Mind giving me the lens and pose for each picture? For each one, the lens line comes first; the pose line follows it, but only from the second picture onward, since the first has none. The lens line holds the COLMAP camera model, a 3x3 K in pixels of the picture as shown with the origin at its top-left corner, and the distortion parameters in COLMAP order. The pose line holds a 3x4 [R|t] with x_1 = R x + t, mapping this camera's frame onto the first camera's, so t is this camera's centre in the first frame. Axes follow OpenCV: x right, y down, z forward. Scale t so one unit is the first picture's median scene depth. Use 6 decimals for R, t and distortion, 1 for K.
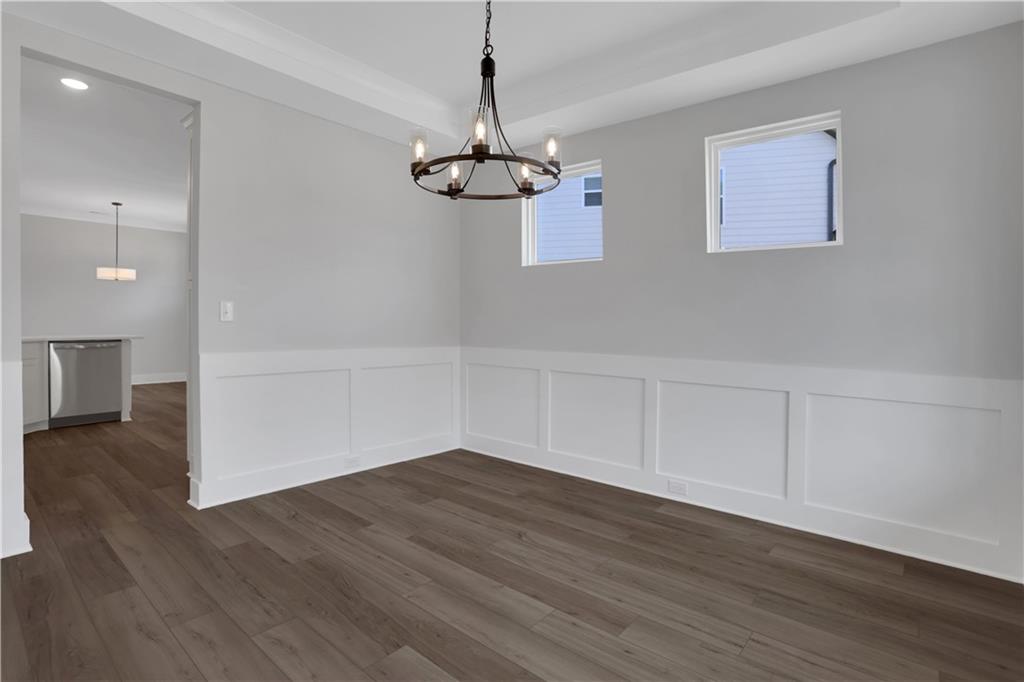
lens RADIAL K [[486.9, 0, 497.8], [0, 486.9, 328.4], [0, 0, 1]] dist [-0.084982, 0.039888]
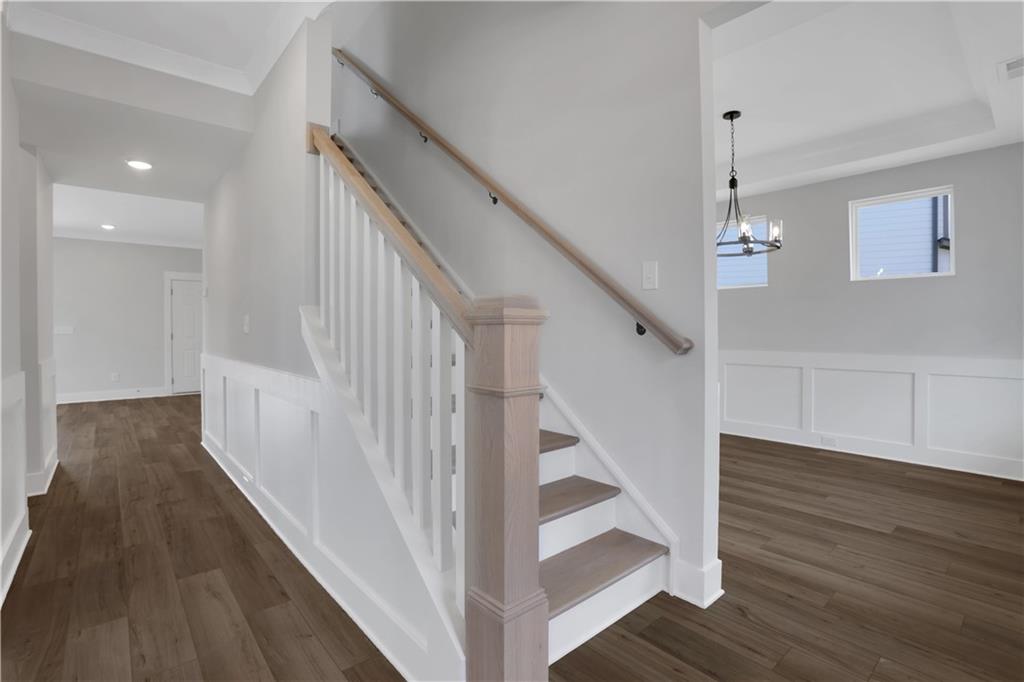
lens RADIAL K [[486.9, 0, 497.8], [0, 486.9, 328.4], [0, 0, 1]] dist [-0.084982, 0.039888]
pose [[0.991063, -0.005968, -0.133262, -0.511681], [0.005451, 0.999976, -0.004248, -0.012159], [0.133285, 0.003483, 0.991072, -0.663086]]
